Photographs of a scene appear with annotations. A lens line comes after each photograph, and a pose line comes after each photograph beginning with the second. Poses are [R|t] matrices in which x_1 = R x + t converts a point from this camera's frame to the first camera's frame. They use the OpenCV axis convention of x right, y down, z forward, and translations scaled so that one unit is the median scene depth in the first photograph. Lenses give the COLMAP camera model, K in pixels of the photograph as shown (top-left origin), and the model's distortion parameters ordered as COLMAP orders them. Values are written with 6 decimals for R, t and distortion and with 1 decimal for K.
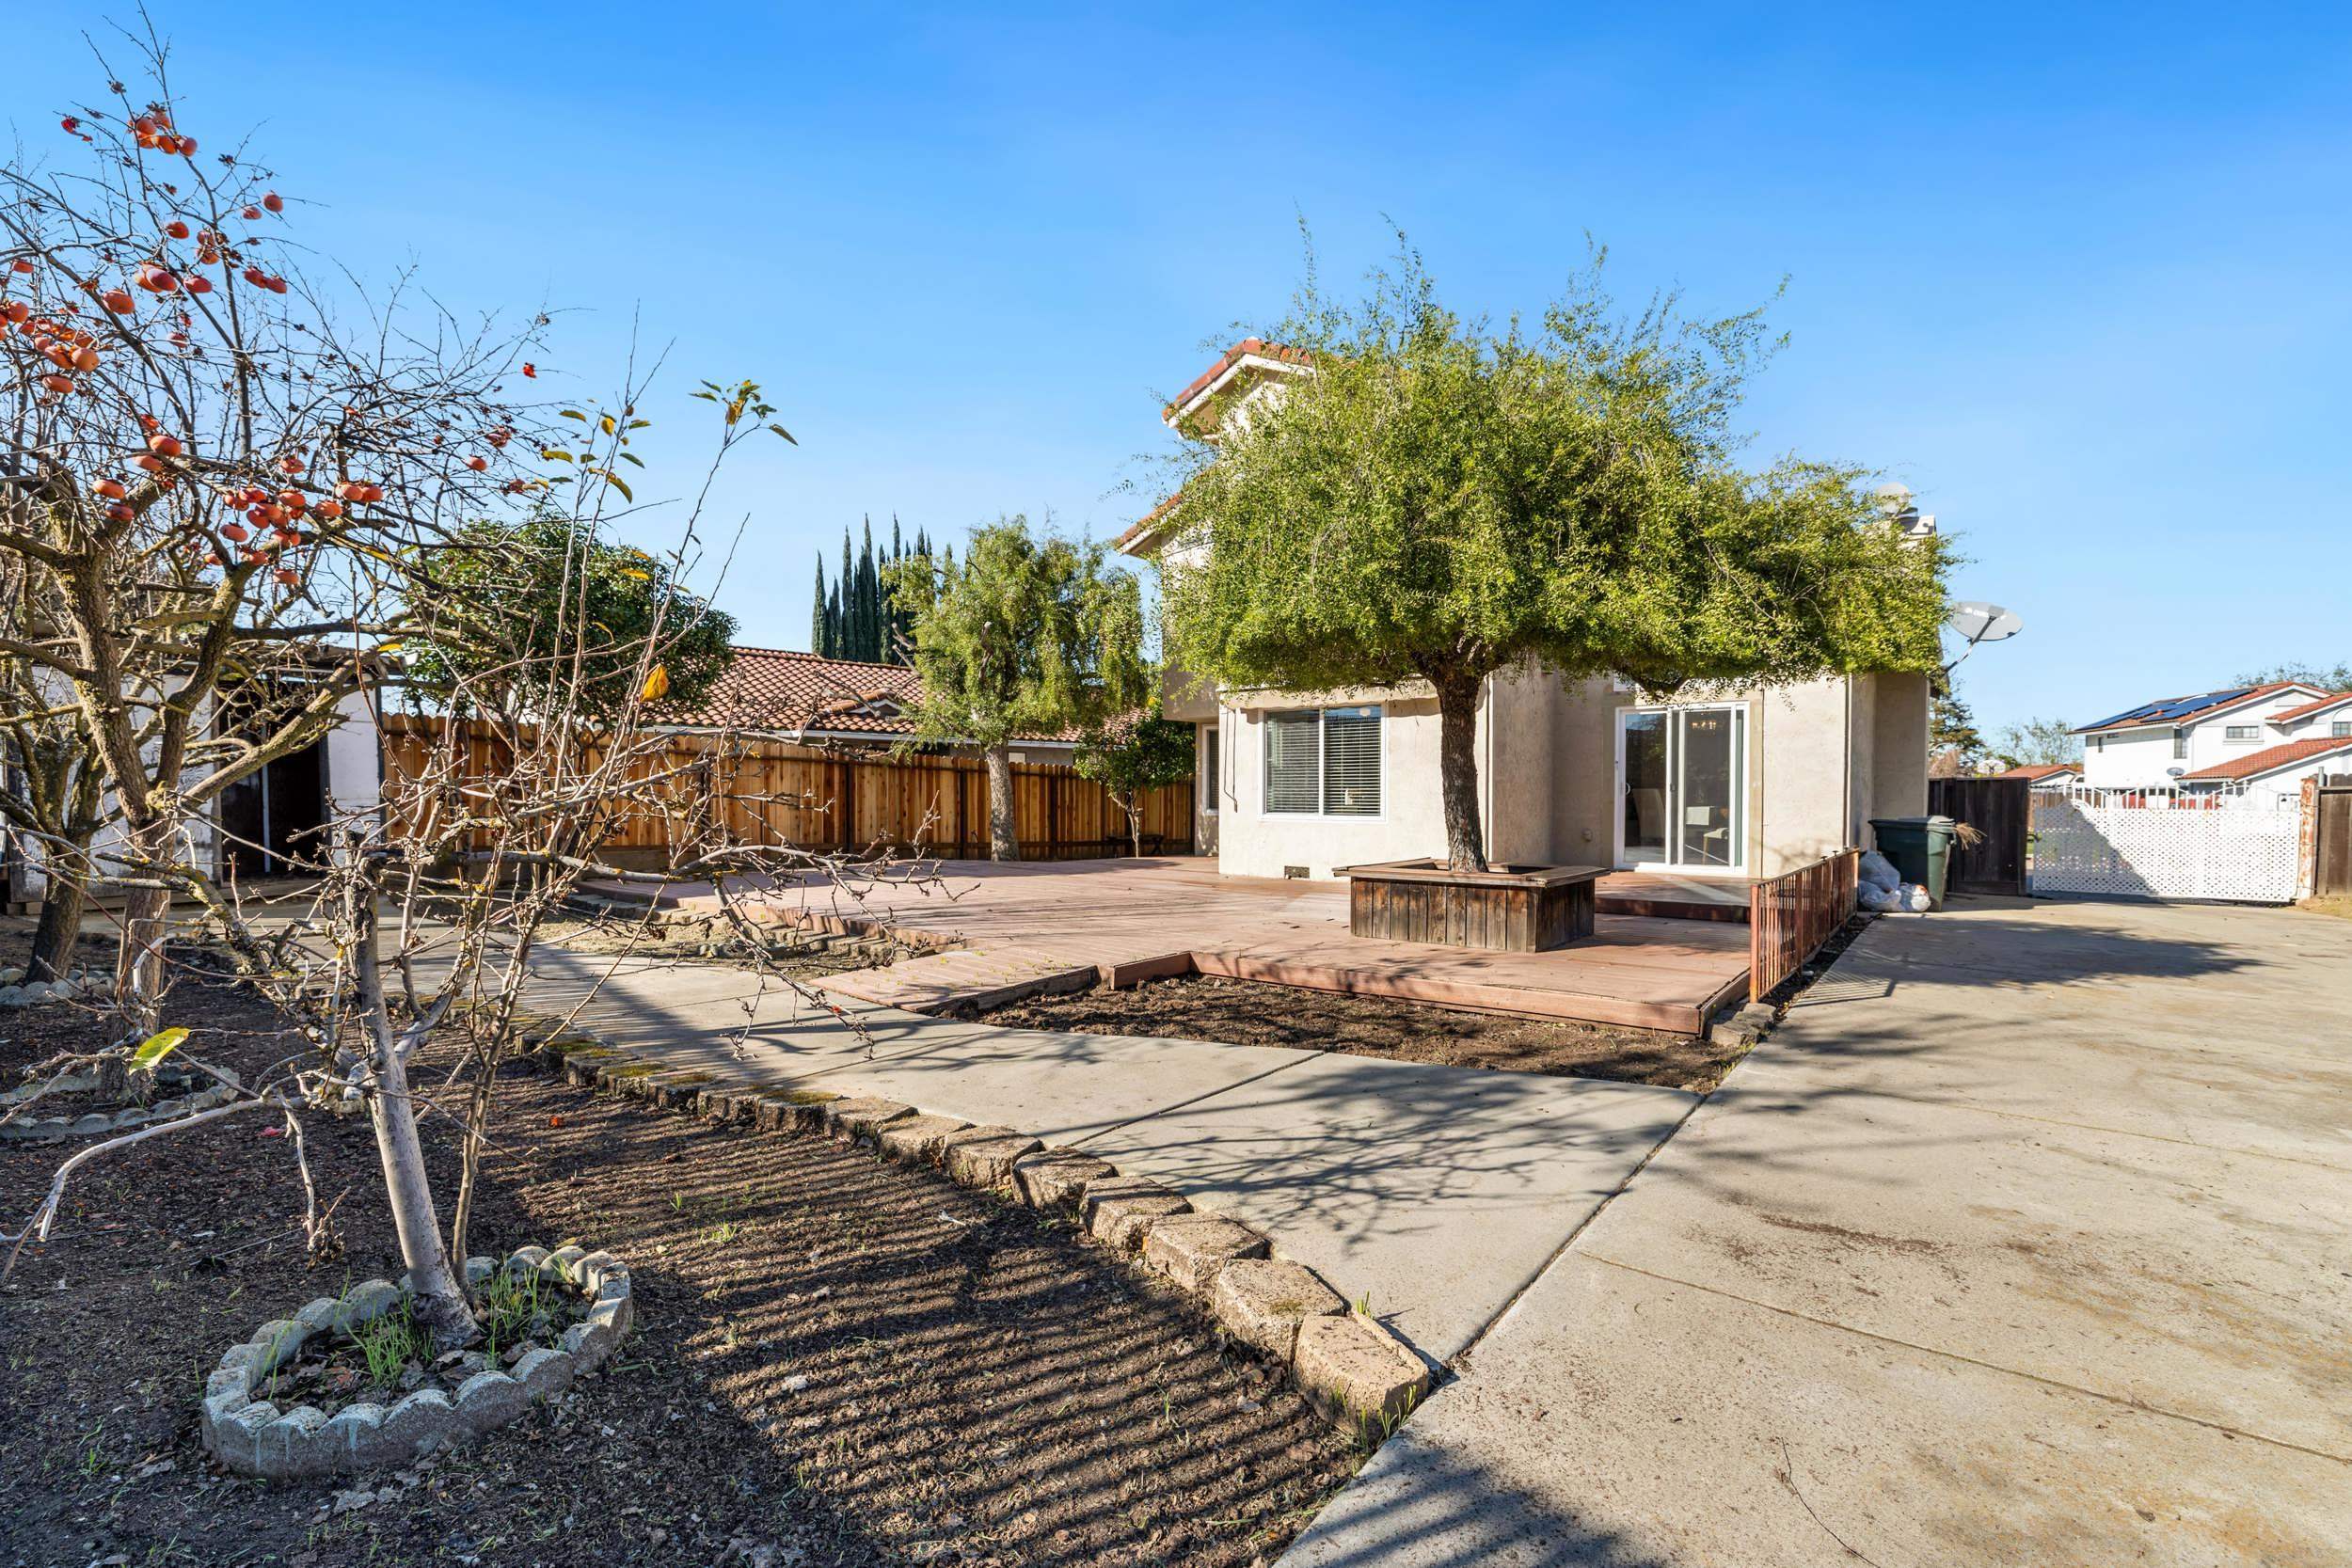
lens RADIAL K [[1026.1, 0, 1182.3], [0, 1026.1, 834.6], [0, 0, 1]] dist [-0.001545, 0.001329]
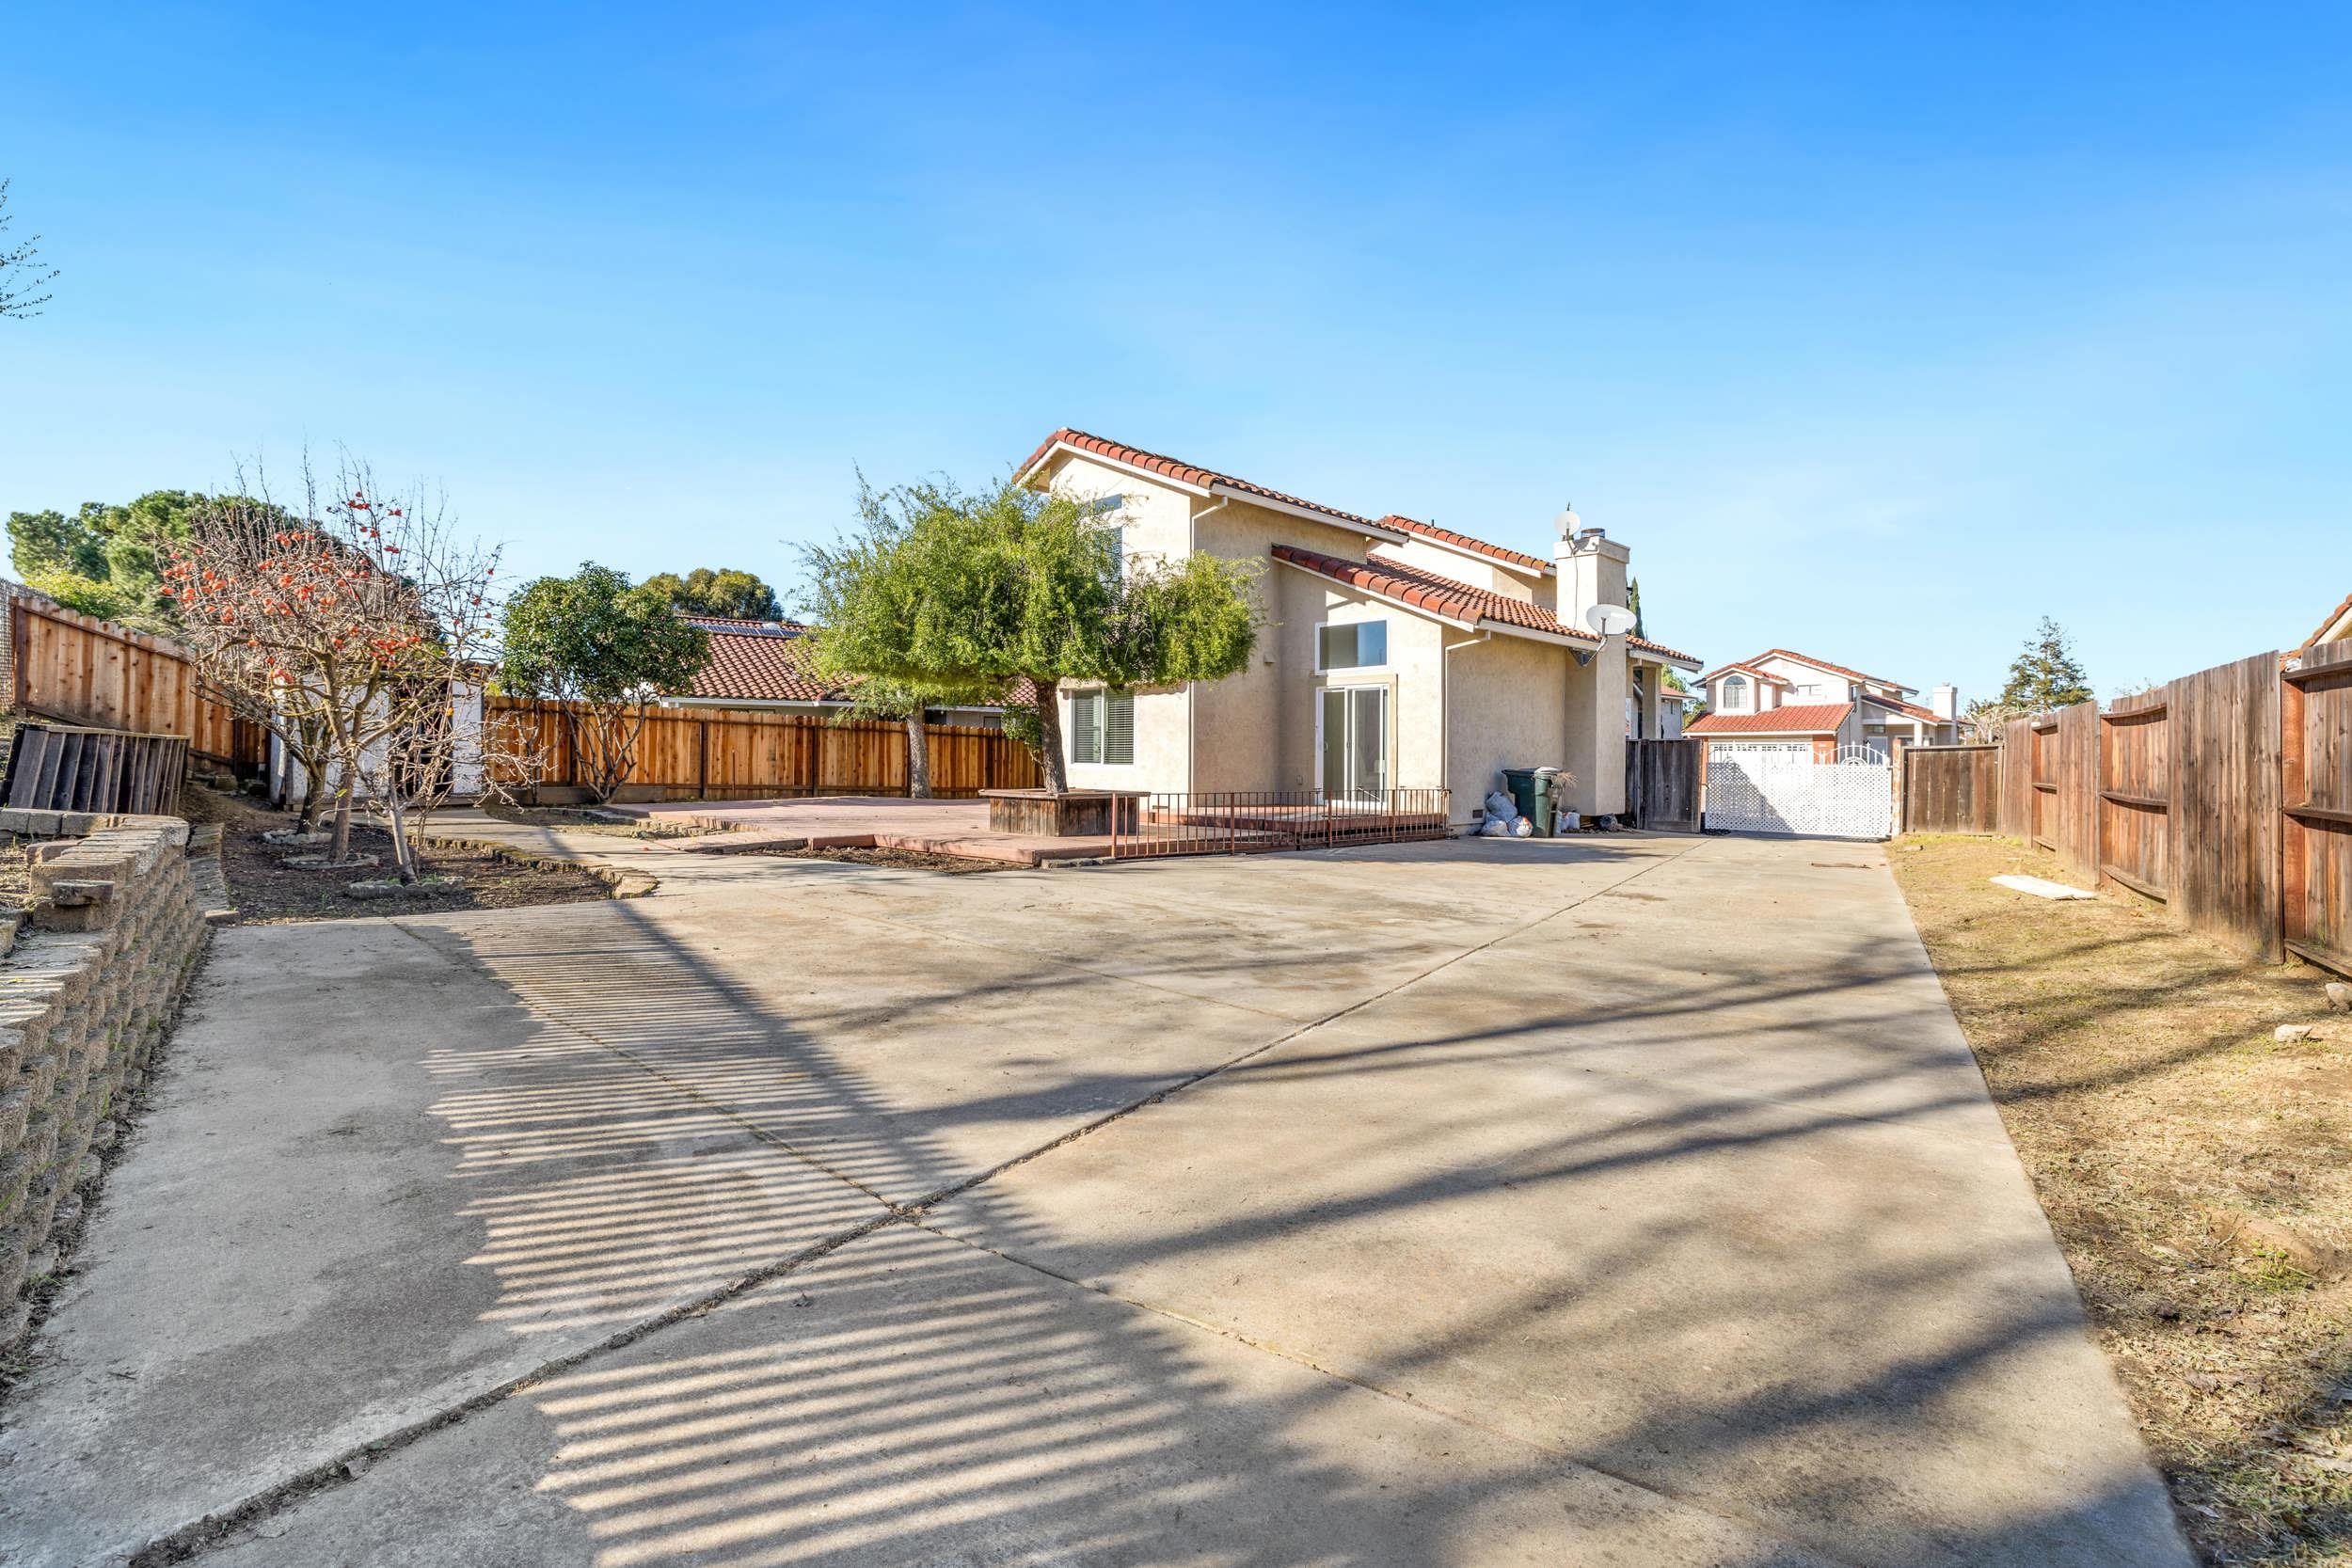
lens RADIAL K [[1026.1, 0, 1176.1], [0, 1026.1, 765.9], [0, 0, 1]] dist [-0.001545, 0.001329]
pose [[0.992524, 0.004512, -0.121964, 0.396269], [-0.008103, 0.999548, -0.028967, 0.022266], [0.121778, 0.029739, 0.992112, -0.375805]]
